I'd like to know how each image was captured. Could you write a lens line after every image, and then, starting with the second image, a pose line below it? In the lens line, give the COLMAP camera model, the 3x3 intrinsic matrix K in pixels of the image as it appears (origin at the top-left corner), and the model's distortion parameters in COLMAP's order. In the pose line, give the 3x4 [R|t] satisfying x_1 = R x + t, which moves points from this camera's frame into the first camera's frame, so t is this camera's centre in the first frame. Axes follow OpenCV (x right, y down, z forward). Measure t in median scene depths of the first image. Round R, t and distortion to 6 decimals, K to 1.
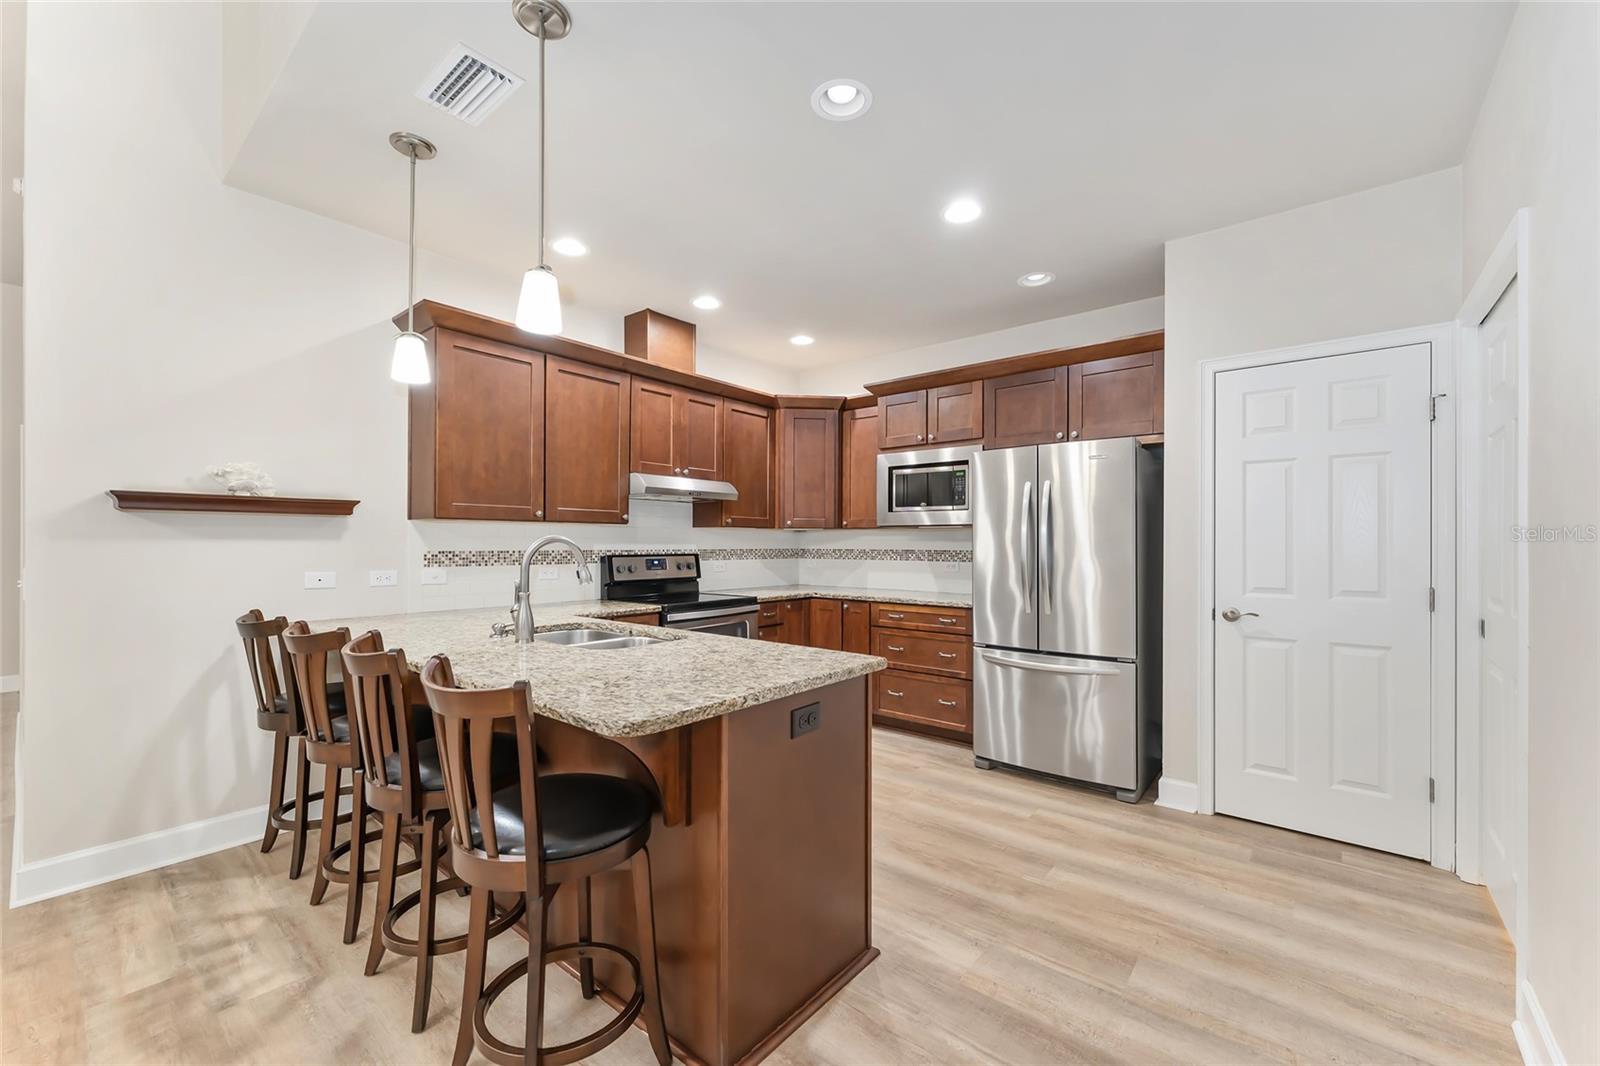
lens RADIAL K [[637.0, 0, 799.8], [0, 637.0, 541.7], [0, 0, 1]] dist [0.000414, -0.000369]
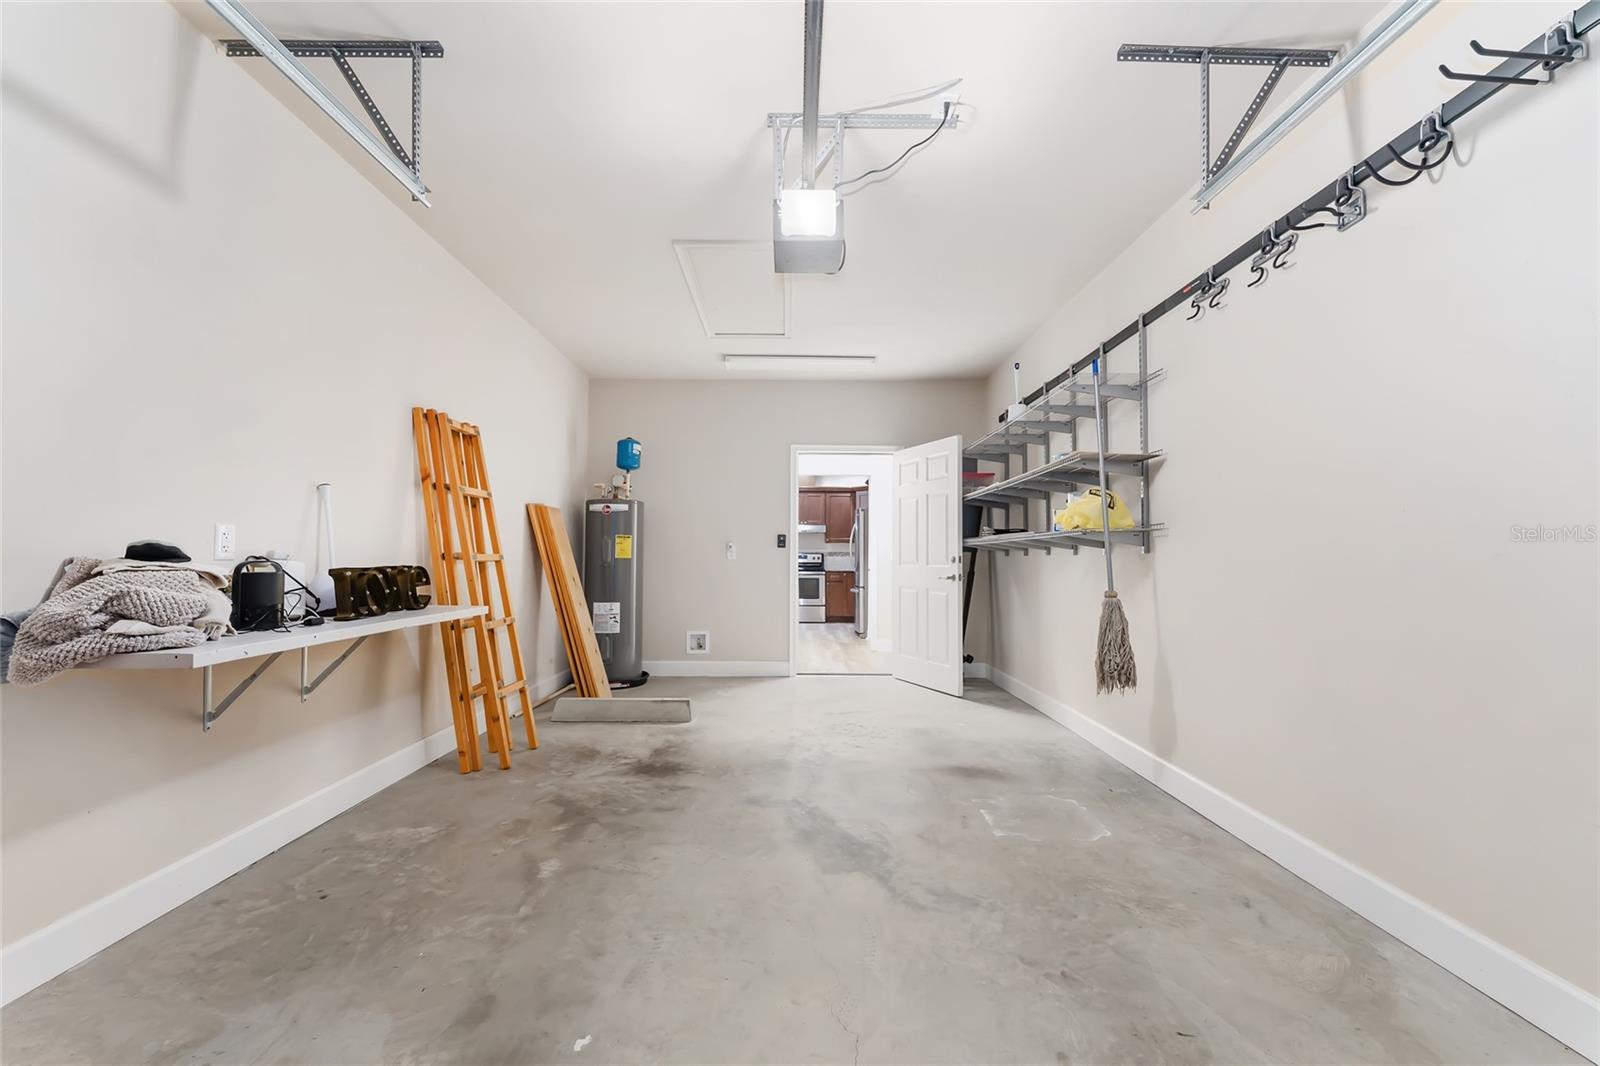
lens RADIAL K [[637.0, 0, 799.8], [0, 637.0, 541.7], [0, 0, 1]] dist [0.000414, -0.000369]
pose [[0.638902, -0.013930, -0.769162, 1.881864], [0.004482, 0.999886, -0.014385, 0.008697], [0.769275, 0.005743, 0.638892, -0.750538]]
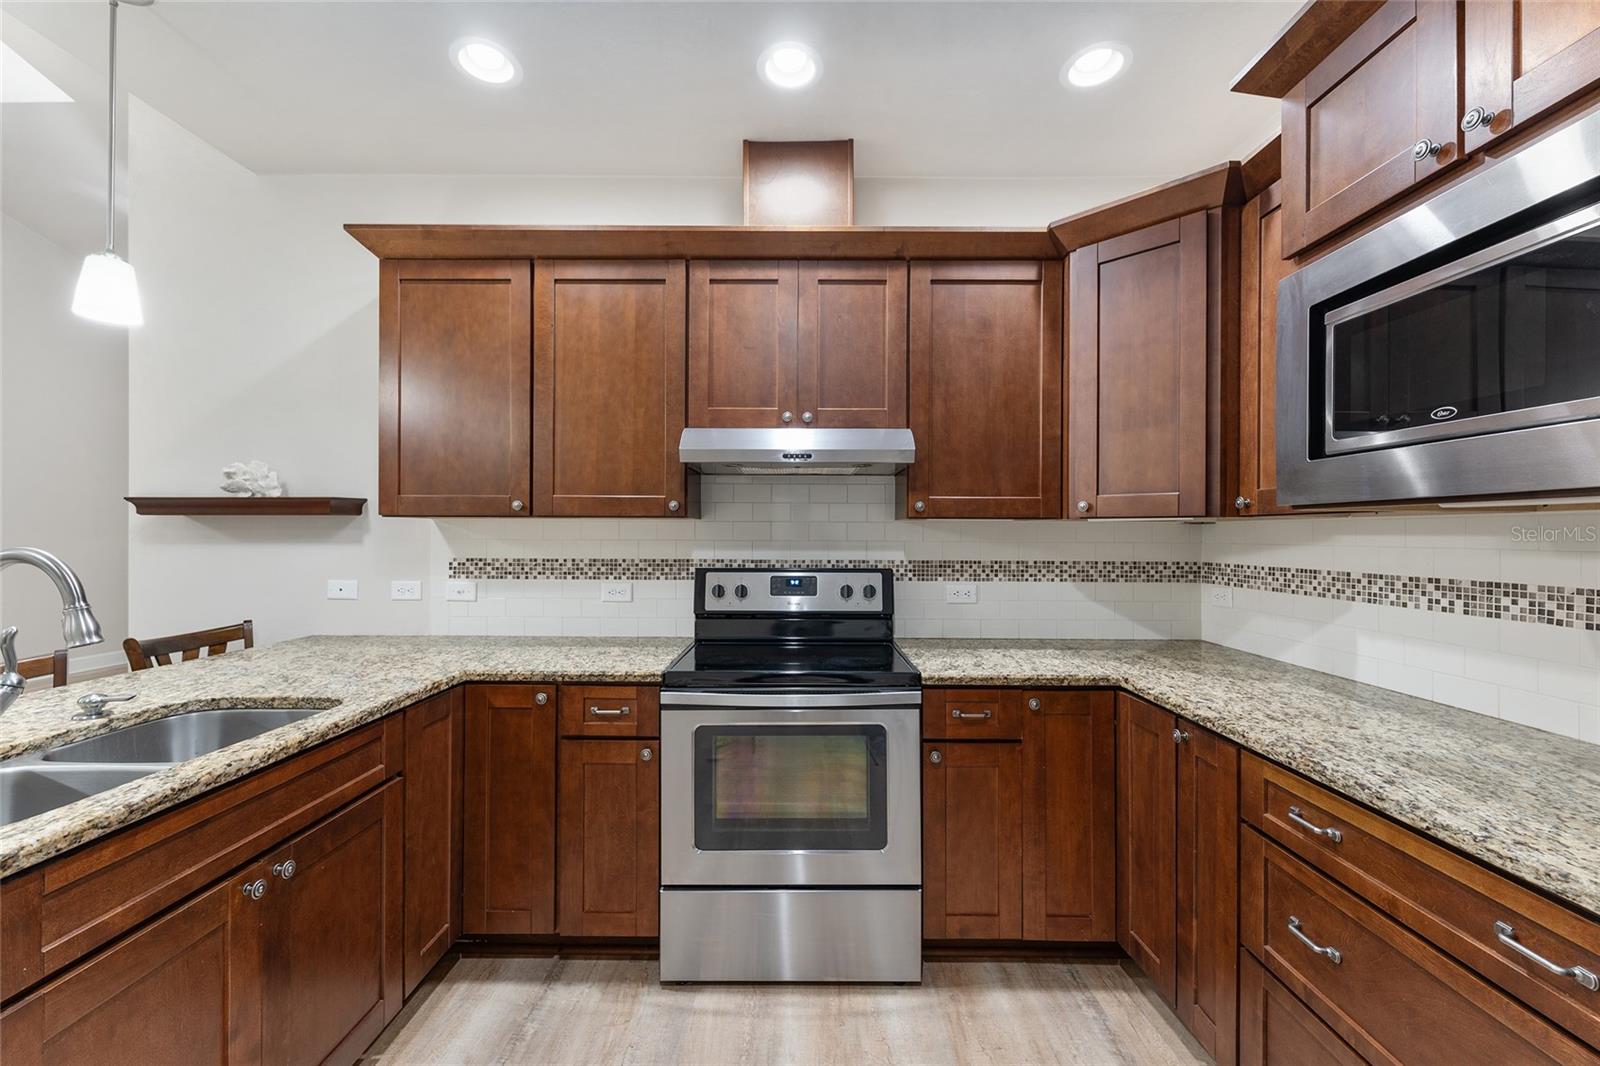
lens RADIAL K [[638.6, 0, 800.0], [0, 638.6, 533.0], [0, 0, 1]] dist [0.001124, -0.000089]
pose [[0.632701, -0.000812, -0.774396, 0.229045], [-0.000466, 0.999999, -0.001430, -0.011766], [0.774396, 0.001266, 0.632700, 0.652744]]
